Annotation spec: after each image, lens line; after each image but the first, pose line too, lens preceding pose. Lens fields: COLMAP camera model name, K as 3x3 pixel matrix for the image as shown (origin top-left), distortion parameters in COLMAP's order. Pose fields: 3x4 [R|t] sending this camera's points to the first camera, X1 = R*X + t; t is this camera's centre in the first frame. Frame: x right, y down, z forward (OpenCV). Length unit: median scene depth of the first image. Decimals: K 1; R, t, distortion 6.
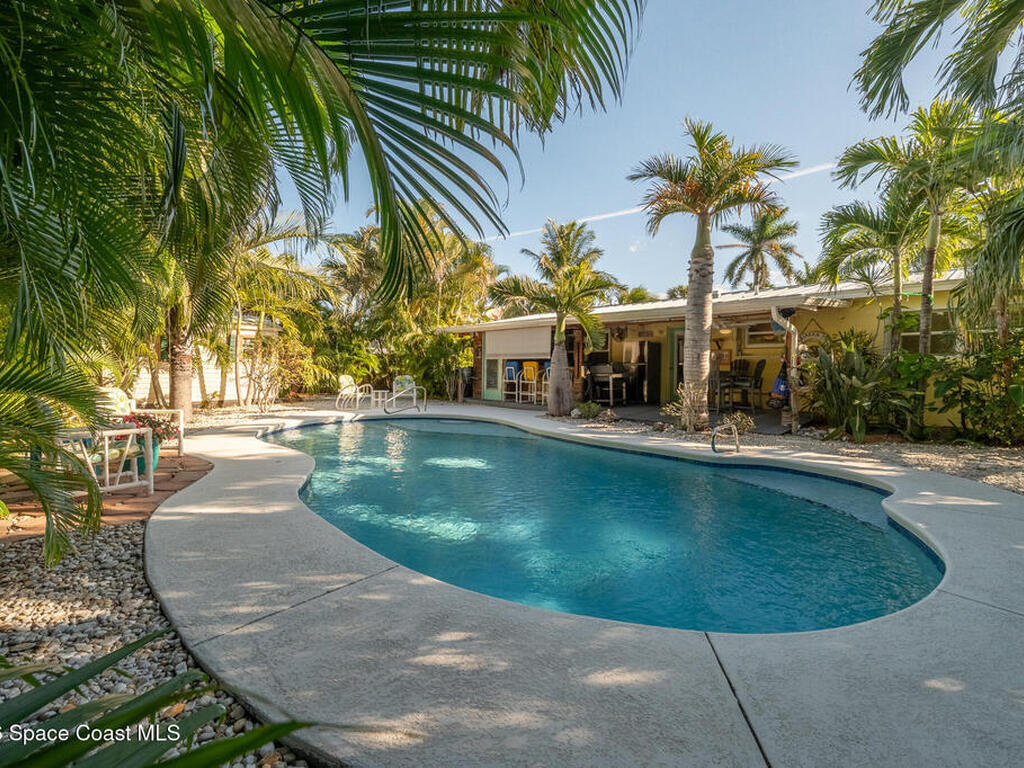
lens RADIAL K [[455.8, 0, 515.1], [0, 455.8, 381.5], [0, 0, 1]] dist [-0.000295, -0.000291]
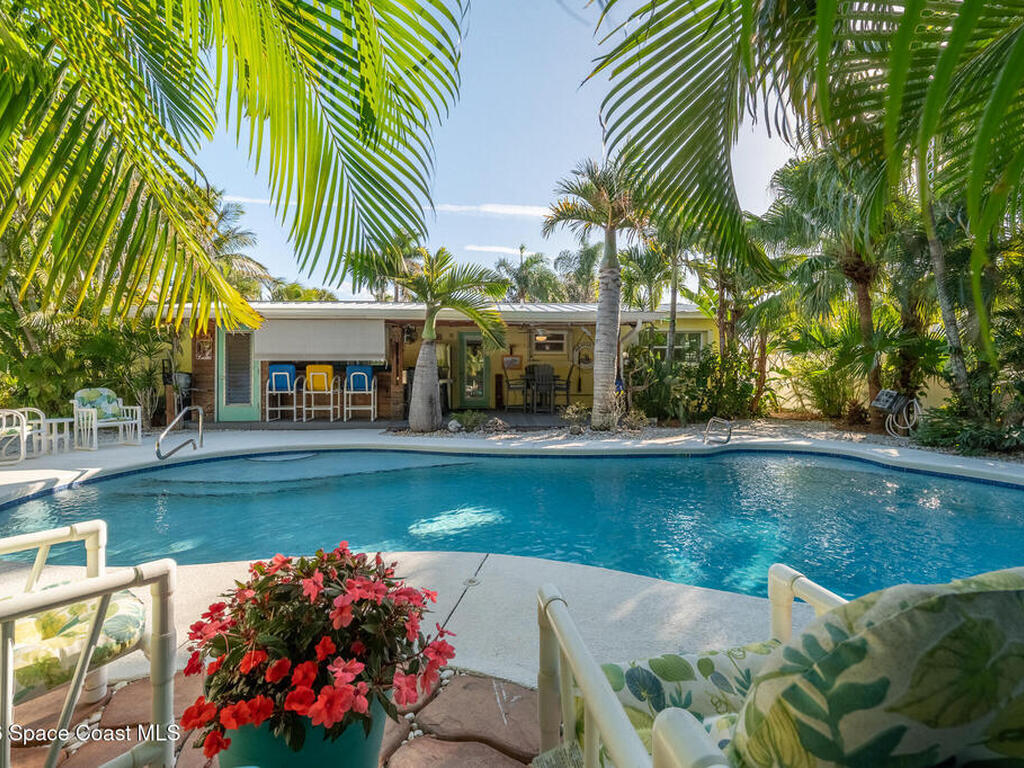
lens RADIAL K [[455.8, 0, 515.1], [0, 455.8, 381.5], [0, 0, 1]] dist [-0.000295, -0.000291]
pose [[0.667441, -0.017438, 0.744459, -0.309581], [0.028057, 0.999605, -0.001741, -0.006168], [-0.744134, 0.022049, 0.667666, 0.261828]]
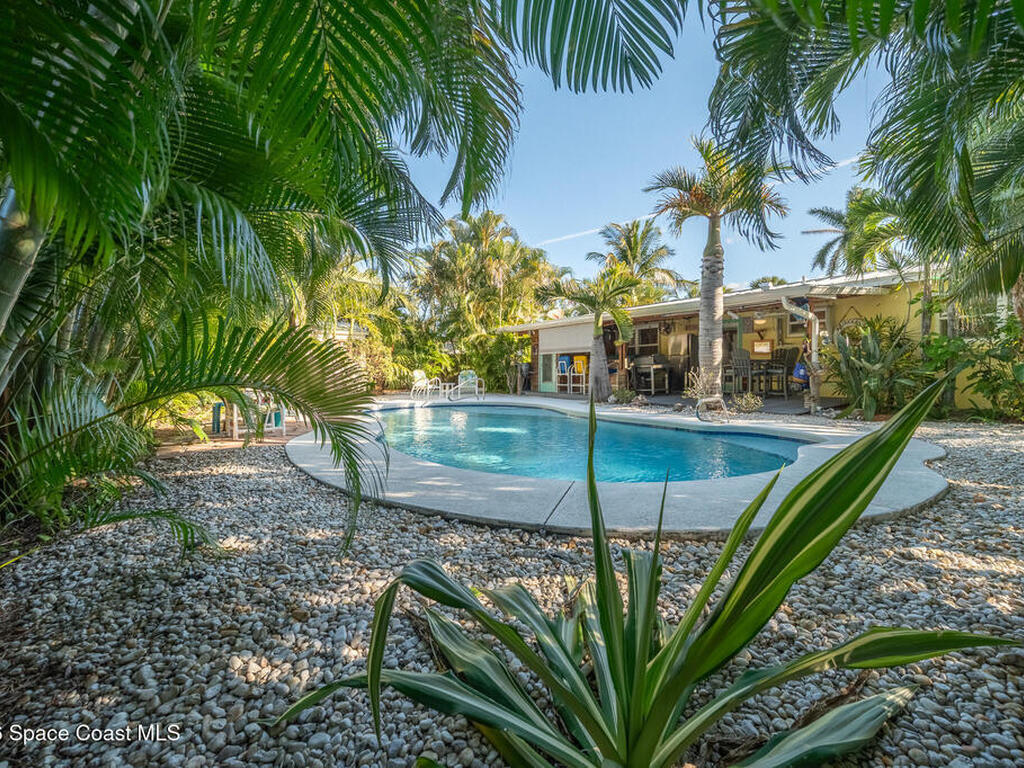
lens RADIAL K [[455.8, 0, 515.1], [0, 455.8, 381.5], [0, 0, 1]] dist [-0.000295, -0.000291]
pose [[0.985836, -0.011951, -0.167287, 0.062726], [0.011515, 0.999927, -0.003576, 0.020148], [0.167317, 0.001599, 0.985902, -0.104910]]
